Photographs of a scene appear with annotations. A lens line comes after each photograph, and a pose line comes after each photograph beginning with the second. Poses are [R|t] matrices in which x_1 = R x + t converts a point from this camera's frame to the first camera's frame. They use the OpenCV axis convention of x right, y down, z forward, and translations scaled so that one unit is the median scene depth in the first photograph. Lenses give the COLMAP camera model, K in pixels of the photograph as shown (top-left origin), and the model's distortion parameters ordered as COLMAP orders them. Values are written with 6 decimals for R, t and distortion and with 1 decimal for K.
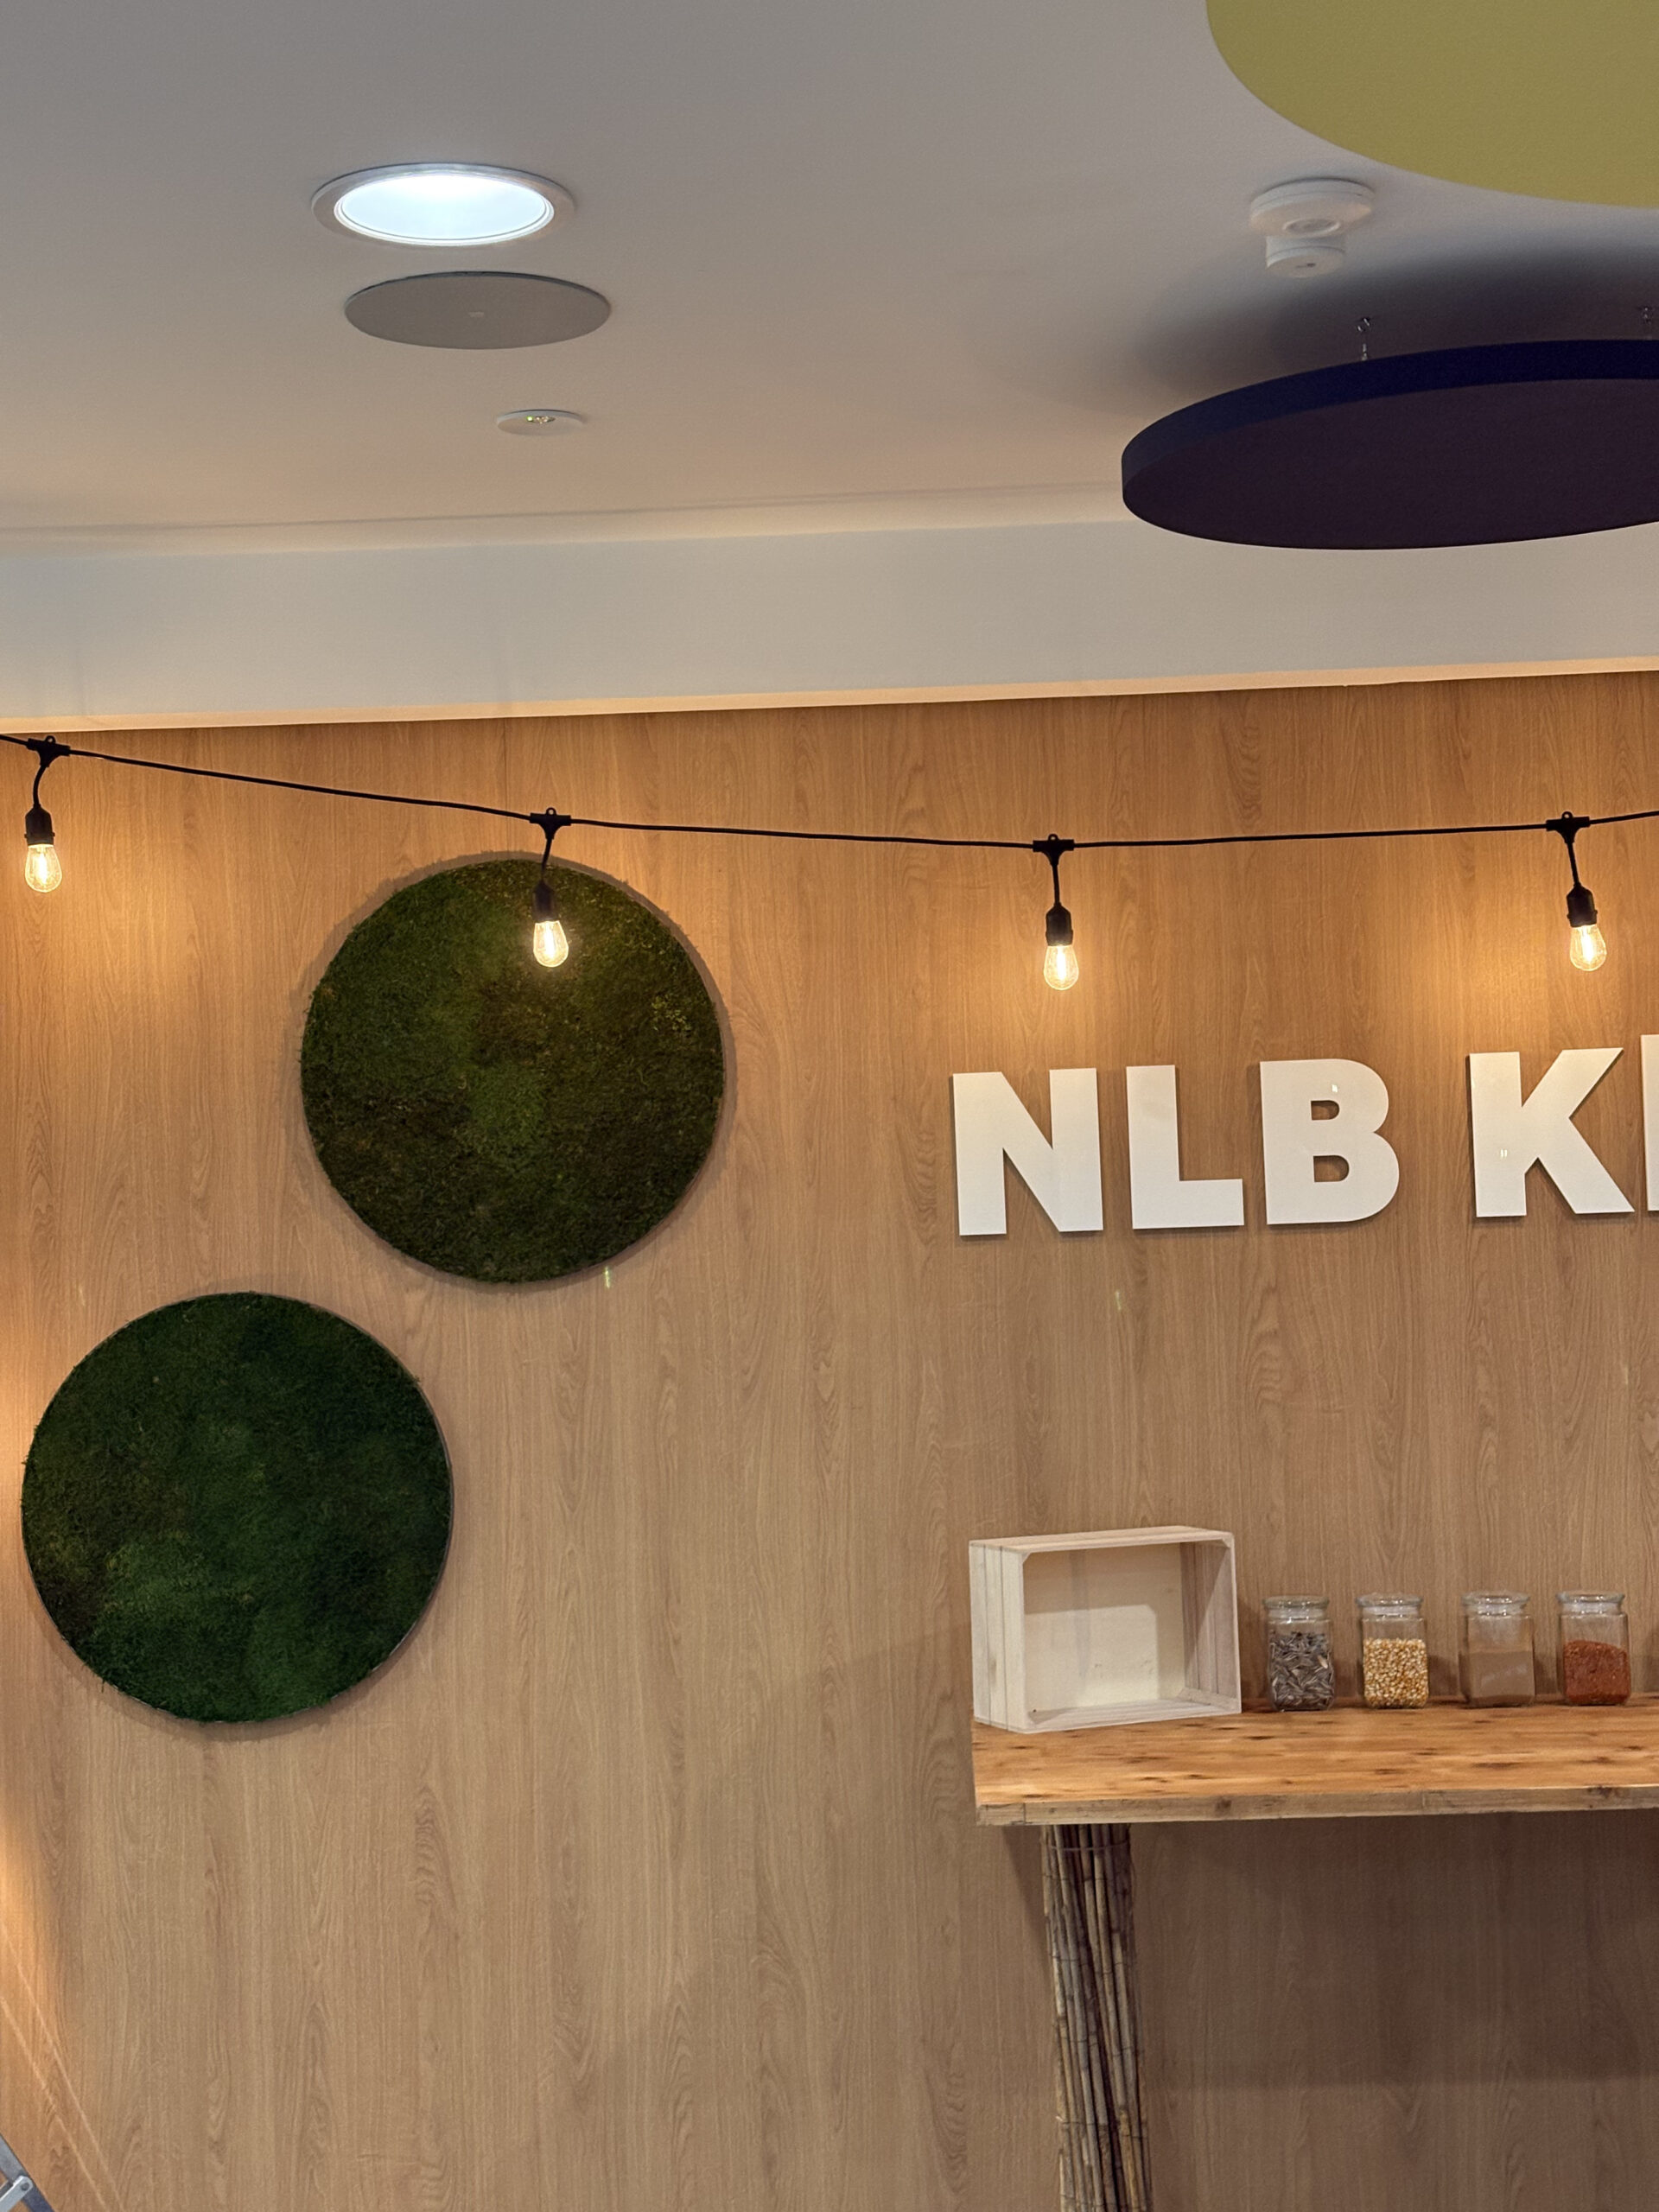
lens RADIAL K [[3291.2, 0, 821.5], [0, 3291.2, 1123.9], [0, 0, 1]] dist [0.270686, -1.089986]
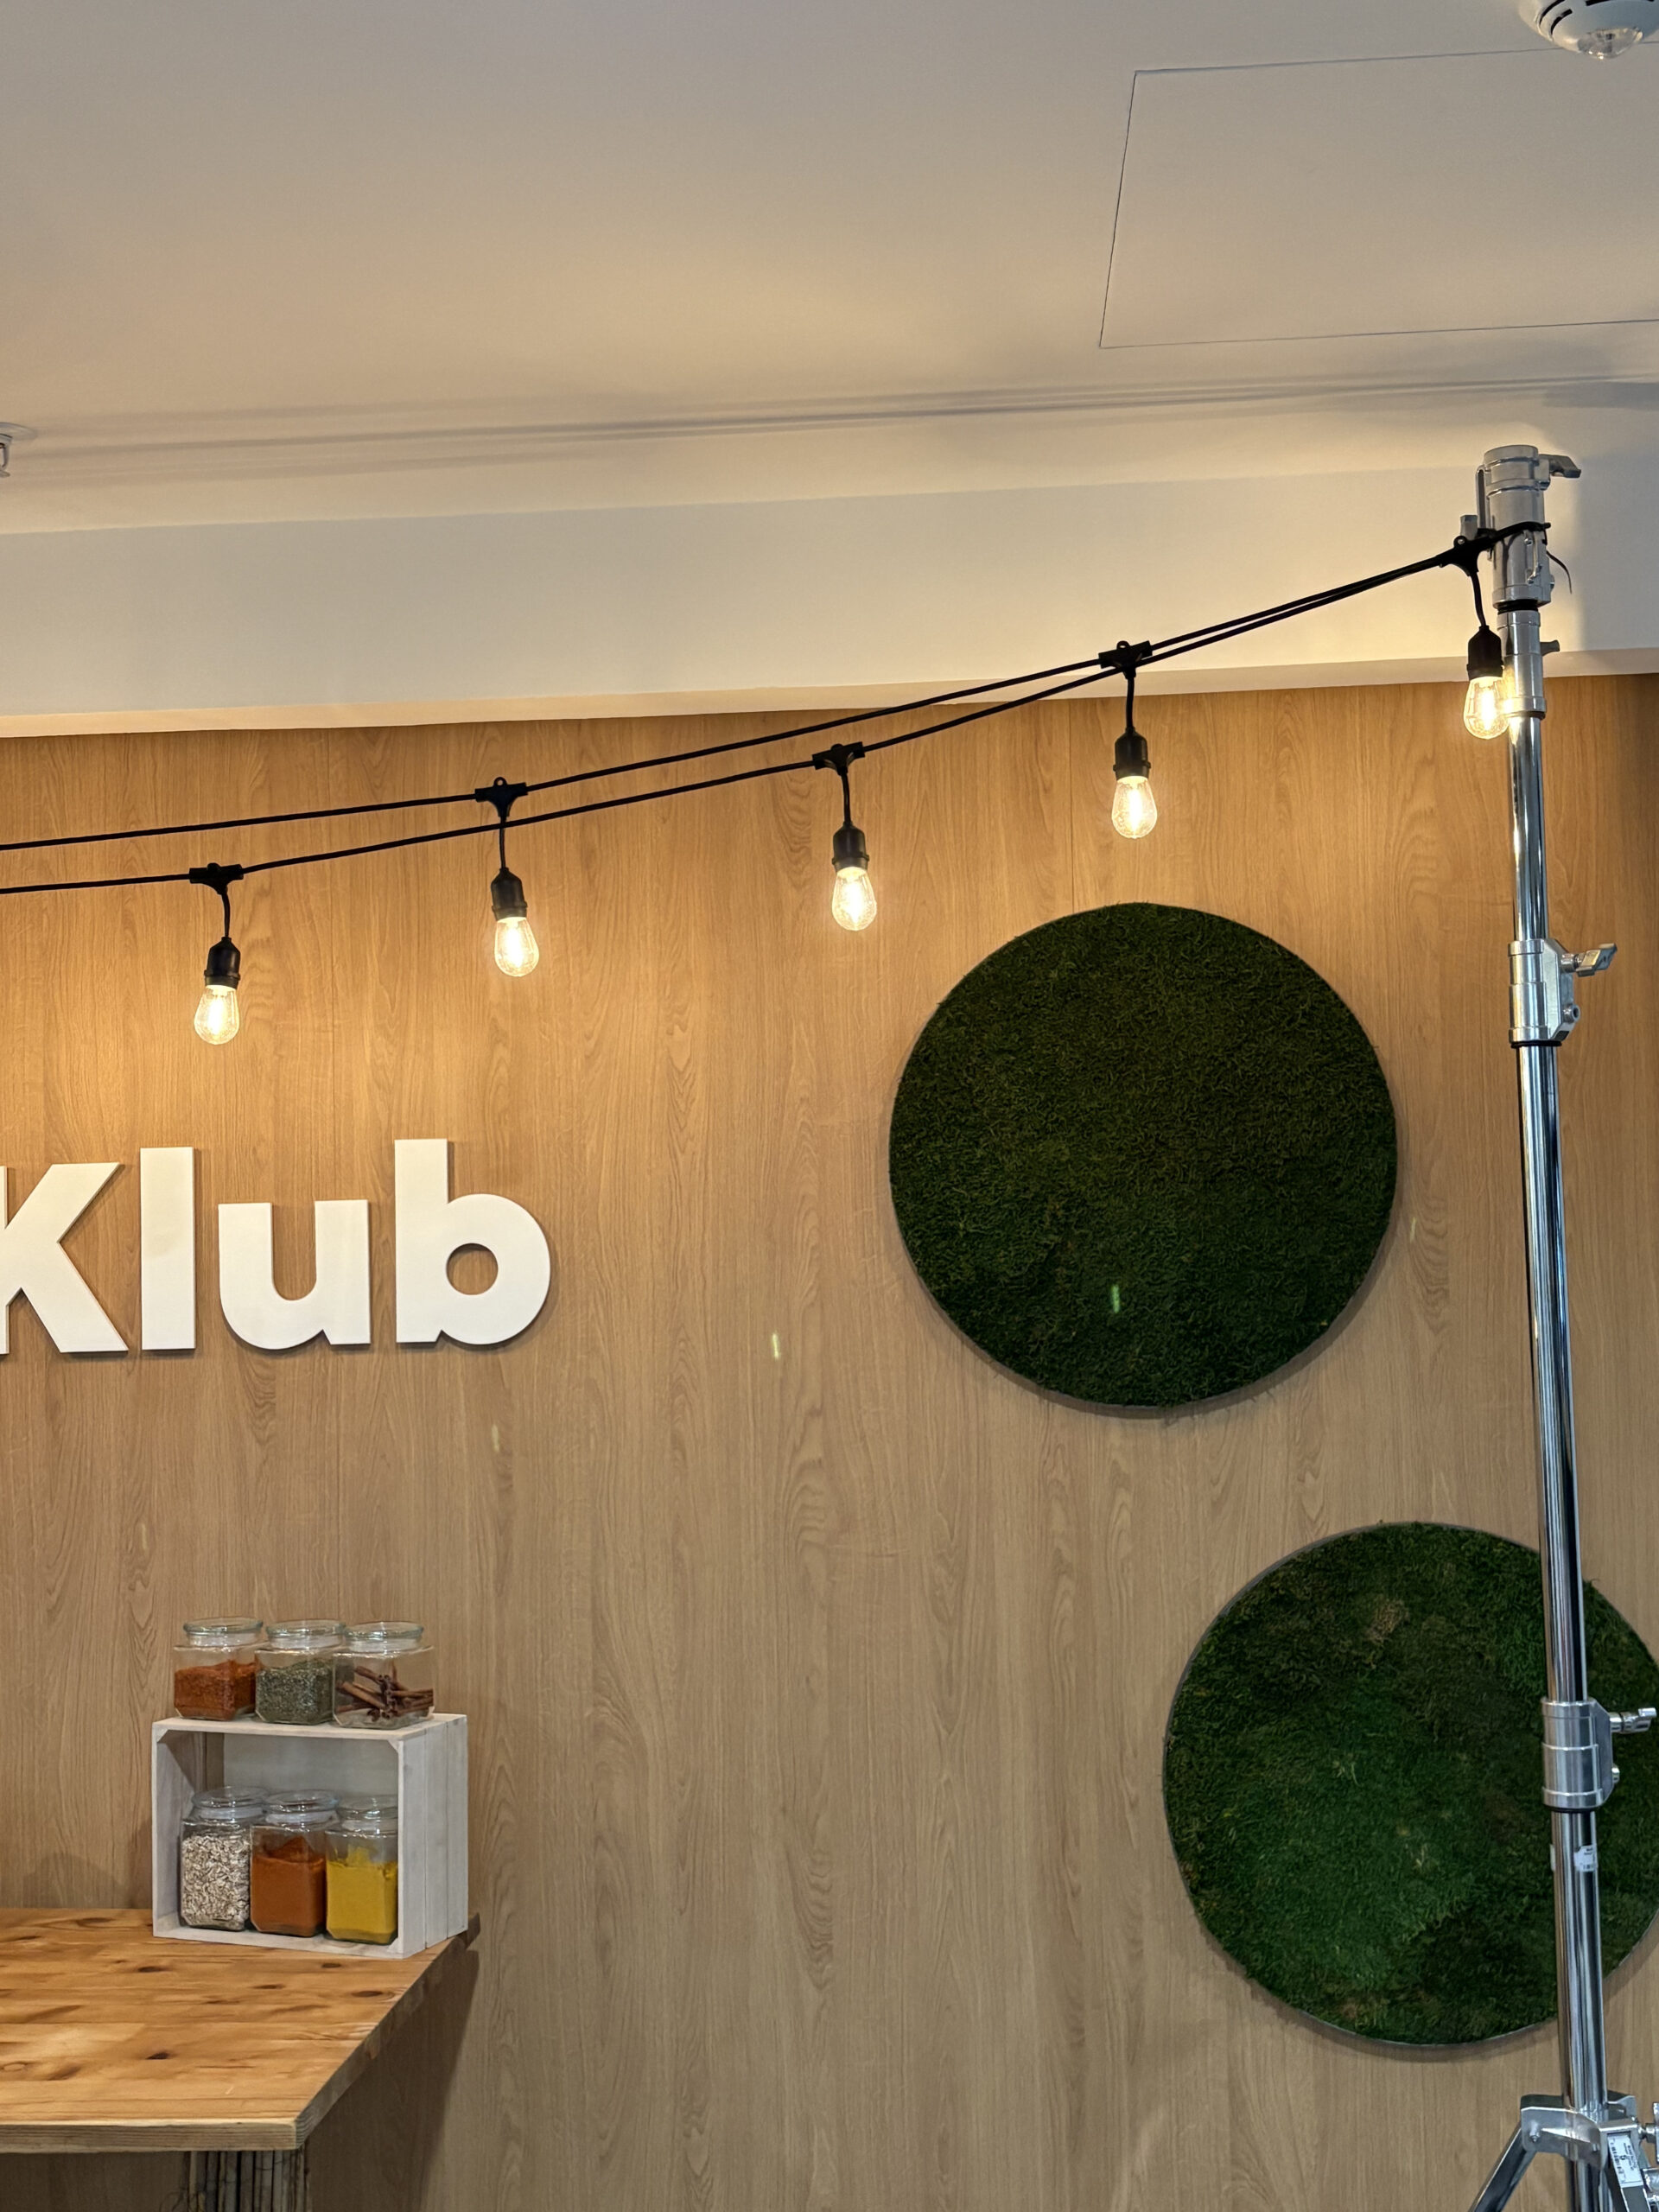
lens RADIAL K [[2578.5, 0, 805.1], [0, 2578.5, 1122.8], [0, 0, 1]] dist [0.204872, -0.712826]
pose [[0.997992, 0.006929, -0.062956, 0.462821], [-0.007974, 0.999834, -0.016358, -0.023299], [0.062832, 0.016827, 0.997882, 0.327750]]
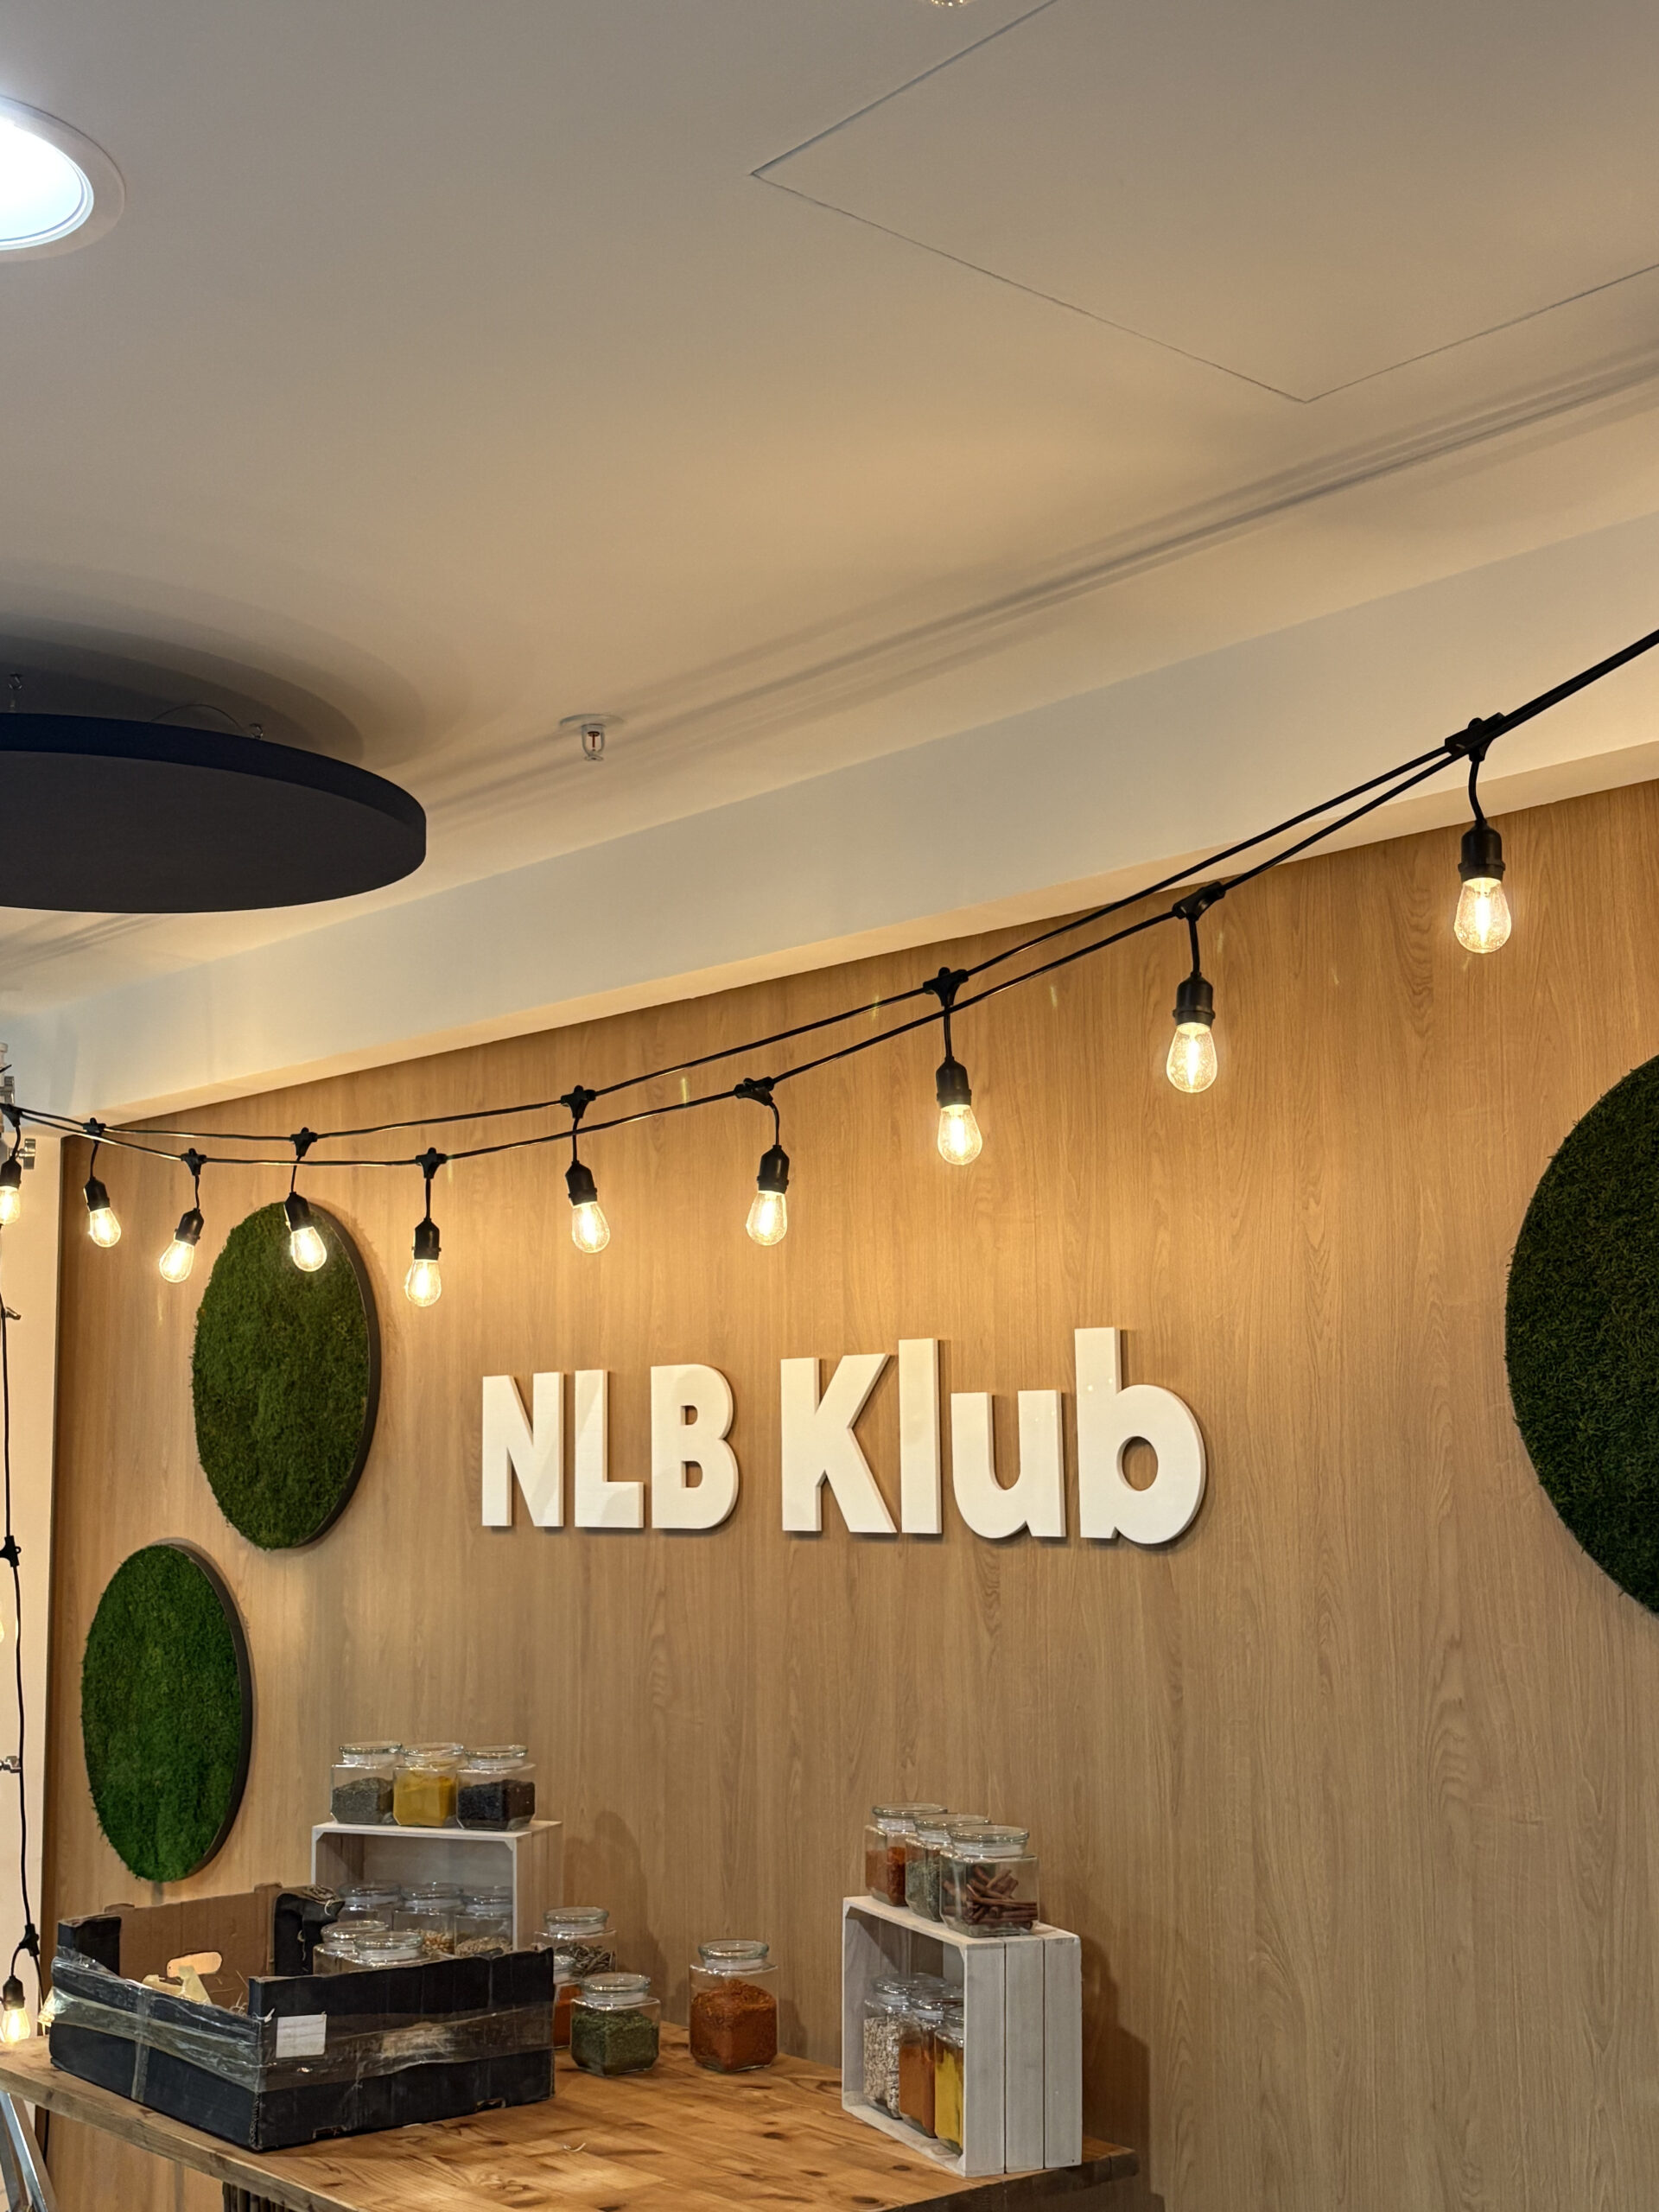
lens RADIAL K [[2578.5, 0, 805.1], [0, 2578.5, 1122.8], [0, 0, 1]] dist [0.204872, -0.712826]
pose [[0.665228, -0.067020, -0.743627, 0.766383], [0.008631, 0.996587, -0.082097, -0.027934], [0.746591, 0.048195, 0.663535, 0.500146]]
